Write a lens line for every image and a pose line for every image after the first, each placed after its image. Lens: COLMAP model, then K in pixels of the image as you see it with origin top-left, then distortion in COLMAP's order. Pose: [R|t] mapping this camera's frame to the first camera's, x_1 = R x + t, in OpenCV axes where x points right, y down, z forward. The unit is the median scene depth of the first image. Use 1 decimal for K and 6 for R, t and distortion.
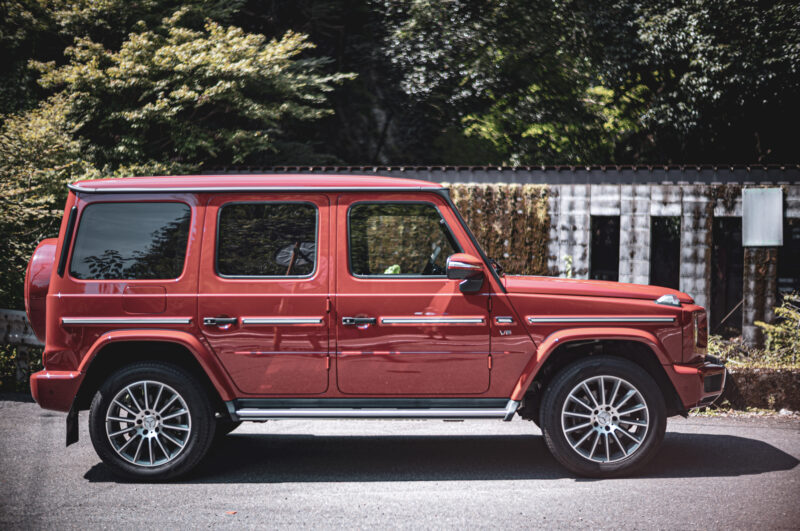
lens RADIAL K [[1156.9, 0, 400.0], [0, 1156.9, 265.5], [0, 0, 1]] dist [-0.046775, 0.438096]
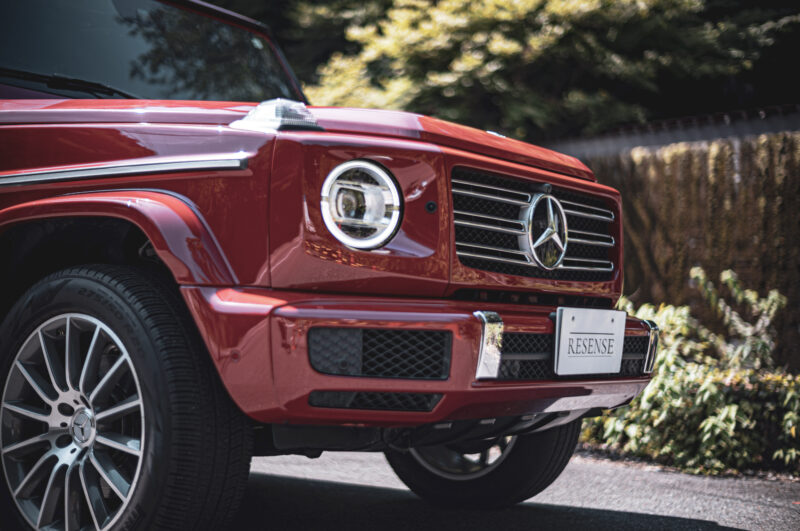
lens RADIAL K [[1227.3, 0, 400.0], [0, 1227.3, 265.5], [0, 0, 1]] dist [-0.120144, -0.001902]
pose [[0.822907, -0.020950, -0.567790, 0.232446], [-0.013787, 0.998289, -0.056816, 0.046824], [0.568009, 0.054583, 0.821210, 0.338221]]
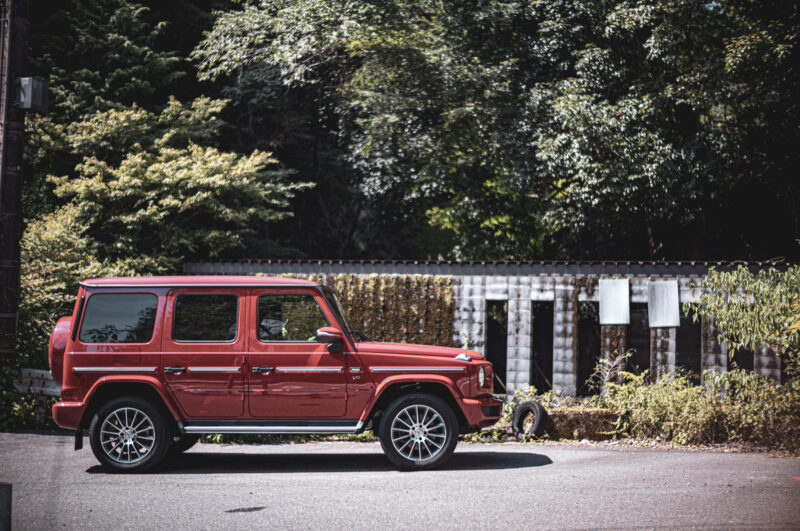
lens RADIAL K [[1156.9, 0, 400.0], [0, 1156.9, 265.5], [0, 0, 1]] dist [-0.046775, 0.438096]
pose [[0.999996, 0.001845, -0.002087, 0.072180], [-0.001984, 0.997619, -0.068941, 0.006904], [0.001954, 0.068944, 0.997619, -0.270129]]
